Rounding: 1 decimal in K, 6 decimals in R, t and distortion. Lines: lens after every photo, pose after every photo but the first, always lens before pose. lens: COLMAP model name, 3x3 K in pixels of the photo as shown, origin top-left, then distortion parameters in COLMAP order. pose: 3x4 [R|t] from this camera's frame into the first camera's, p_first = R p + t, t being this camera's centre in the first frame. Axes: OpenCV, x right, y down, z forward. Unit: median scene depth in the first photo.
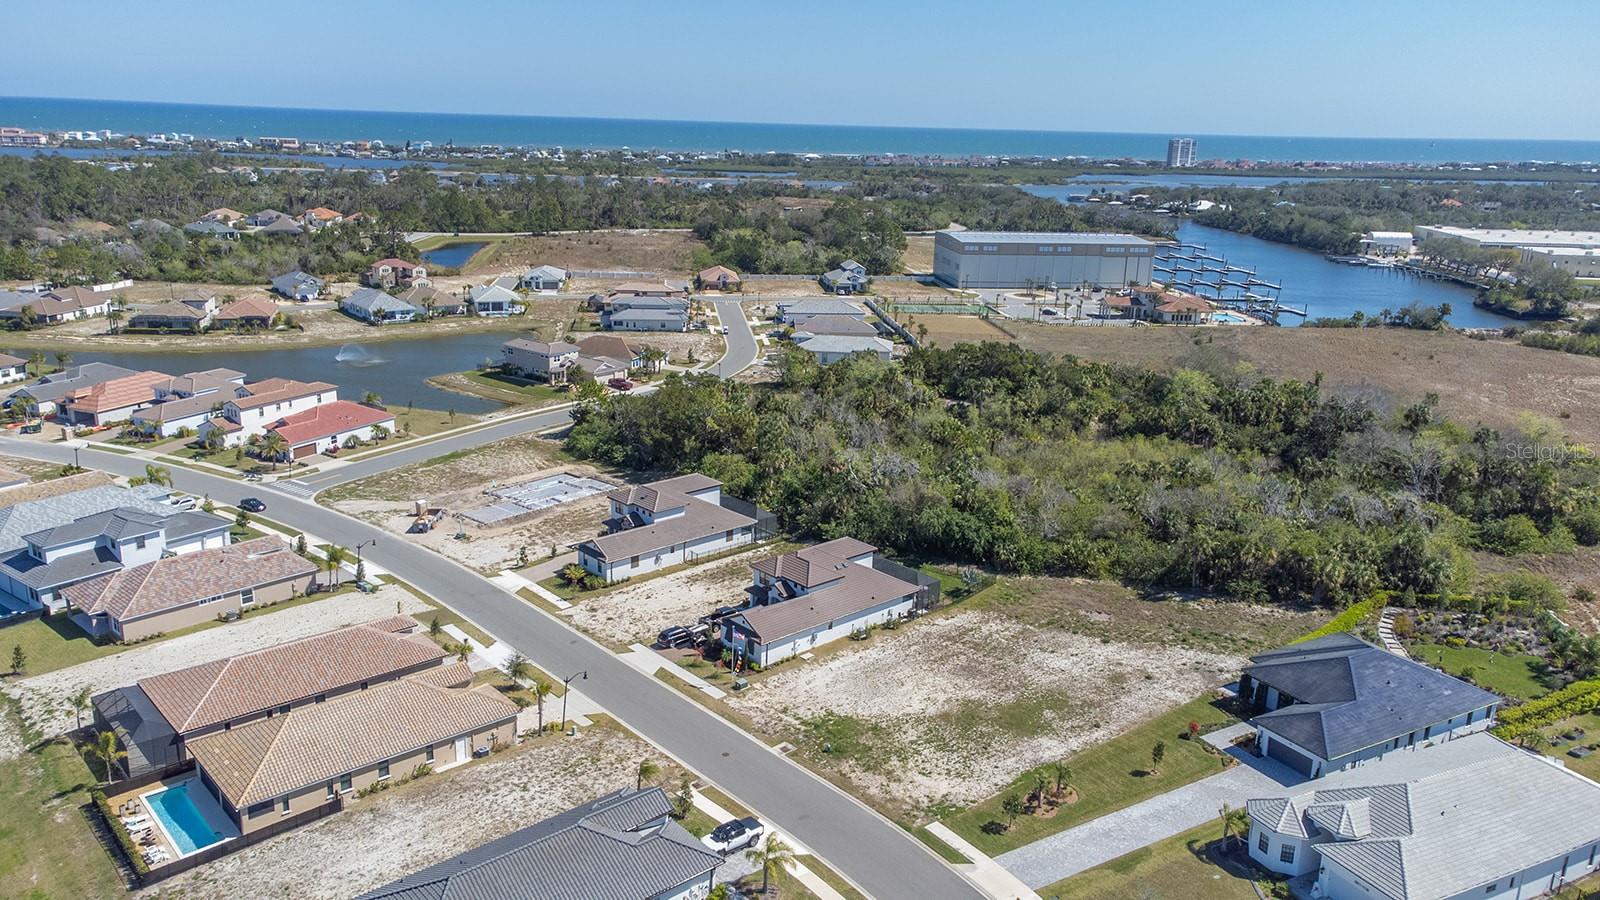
lens RADIAL K [[1197.8, 0, 800.0], [0, 1197.8, 450.0], [0, 0, 1]] dist [0.057012, 0.004825]
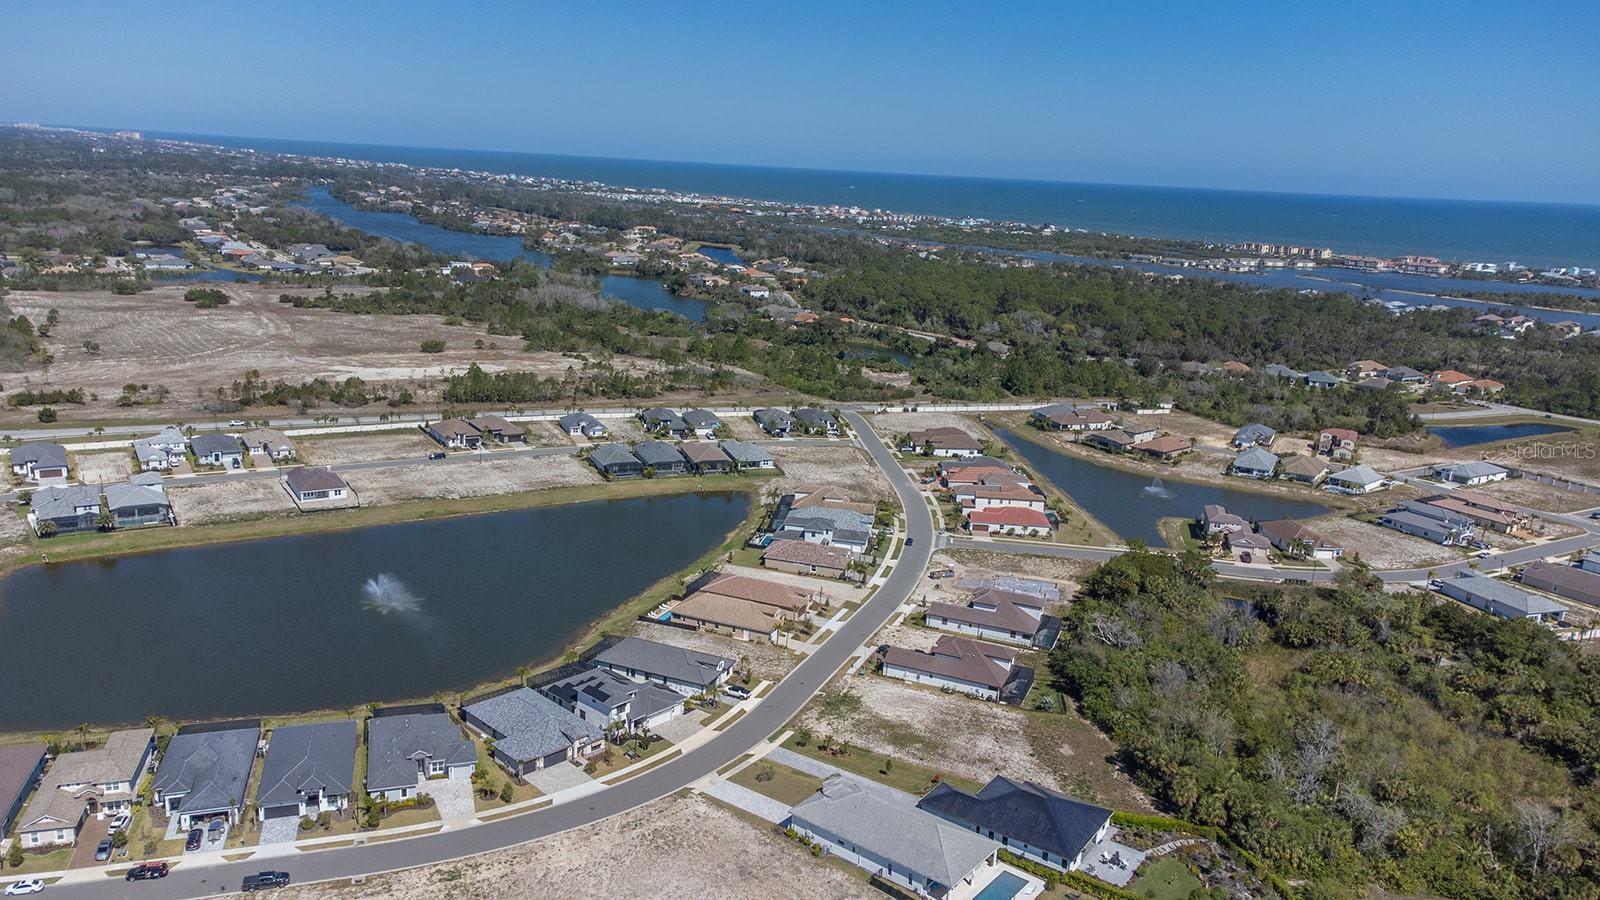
lens RADIAL K [[1197.8, 0, 800.0], [0, 1197.8, 450.0], [0, 0, 1]] dist [0.057012, 0.004825]
pose [[0.426565, 0.211014, -0.879497, 1.455811], [-0.278316, 0.955845, 0.094346, -0.293750], [0.860571, 0.204533, 0.466458, -0.084481]]
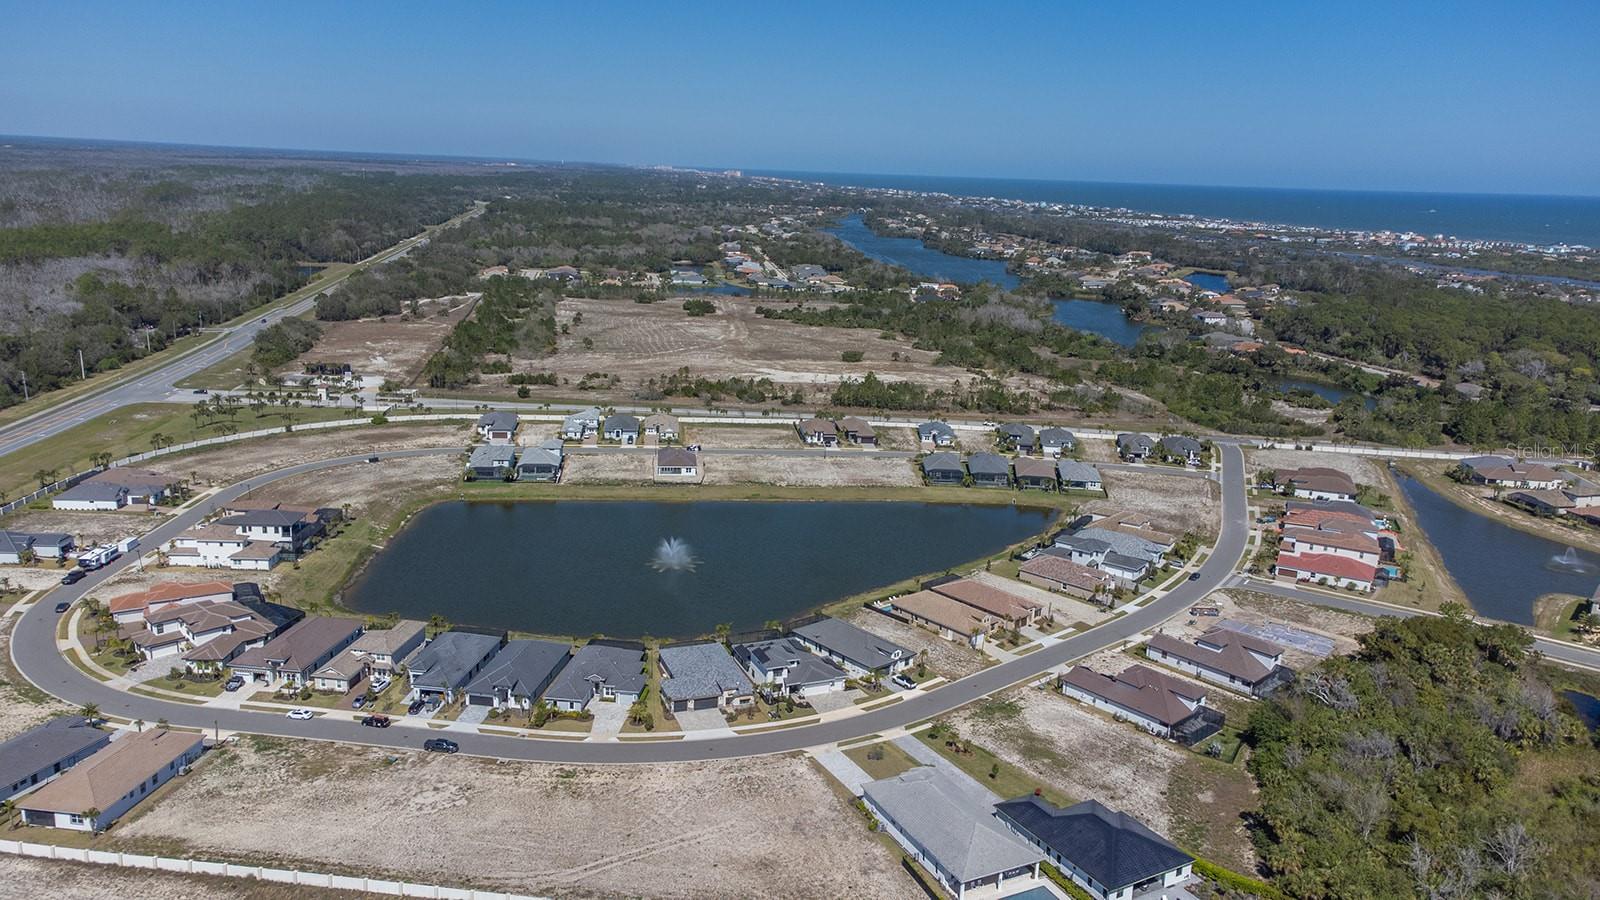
lens RADIAL K [[1197.8, 0, 800.0], [0, 1197.8, 450.0], [0, 0, 1]] dist [0.057012, 0.004825]
pose [[-0.004167, 0.209921, -0.977709, 1.664091], [-0.300426, 0.932289, 0.201450, -0.413943], [0.953796, 0.294569, 0.059181, 0.359810]]
